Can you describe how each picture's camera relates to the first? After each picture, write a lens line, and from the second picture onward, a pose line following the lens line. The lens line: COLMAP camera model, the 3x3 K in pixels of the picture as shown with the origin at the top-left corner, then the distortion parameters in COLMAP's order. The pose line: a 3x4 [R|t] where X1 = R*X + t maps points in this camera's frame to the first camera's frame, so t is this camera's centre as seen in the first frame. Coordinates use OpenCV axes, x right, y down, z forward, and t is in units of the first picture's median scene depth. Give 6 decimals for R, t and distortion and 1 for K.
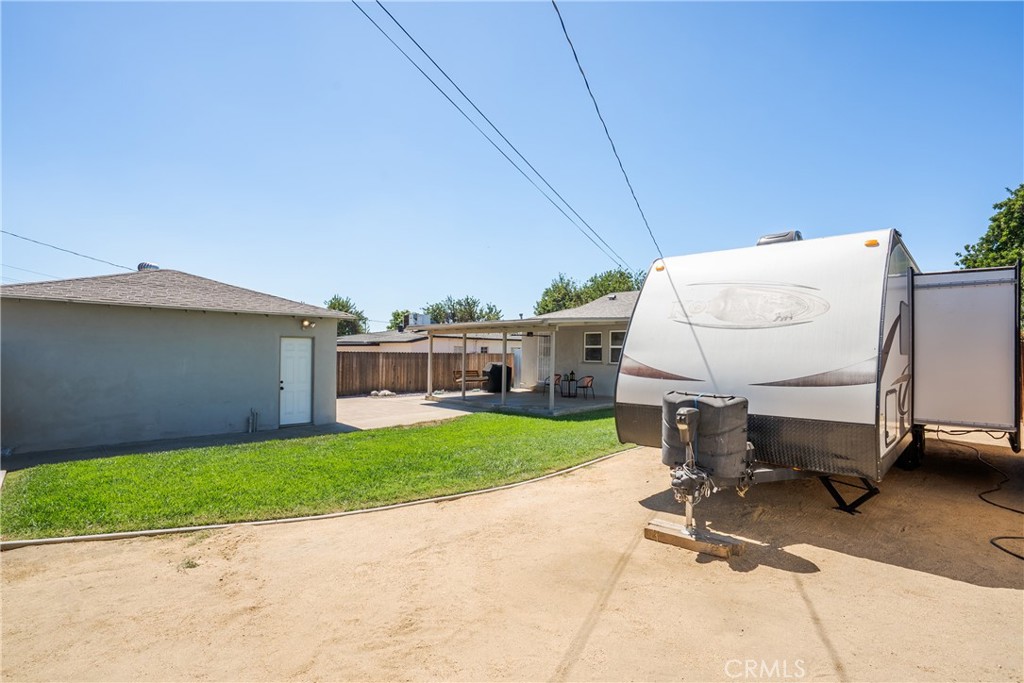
lens RADIAL K [[485.0, 0, 517.5], [0, 485.0, 349.8], [0, 0, 1]] dist [-0.027464, 0.003392]
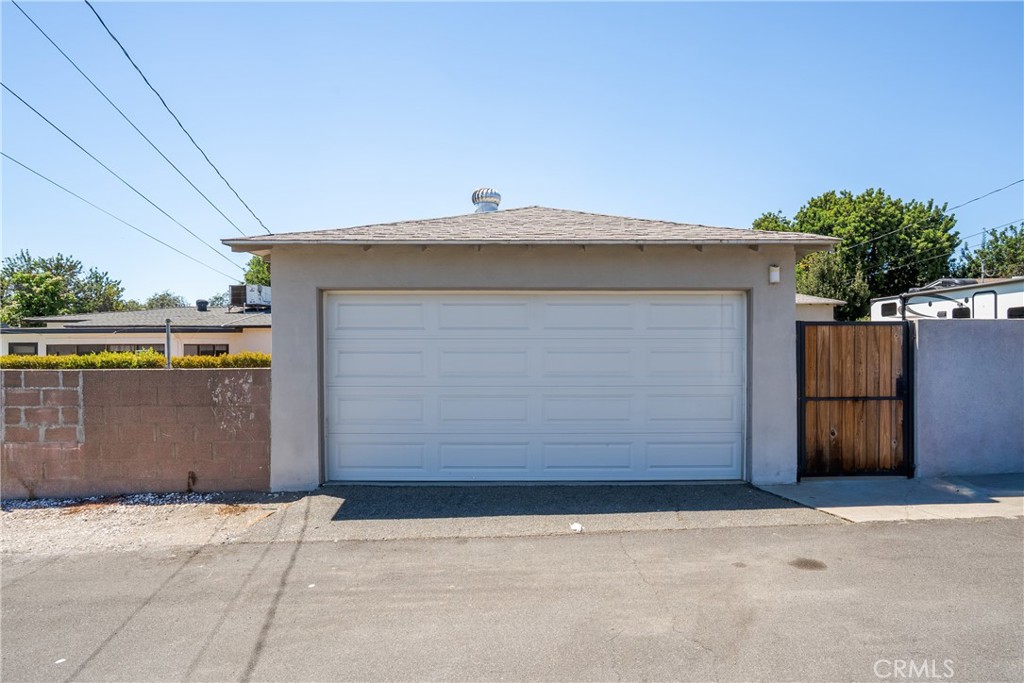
lens RADIAL K [[578.7, 0, 547.2], [0, 578.7, 351.3], [0, 0, 1]] dist [-0.002655, 0.003568]
pose [[0.702315, -0.025882, 0.711396, -0.670182], [0.012906, 0.999638, 0.023628, 0.003068], [-0.711749, -0.007413, 0.702394, 0.227808]]
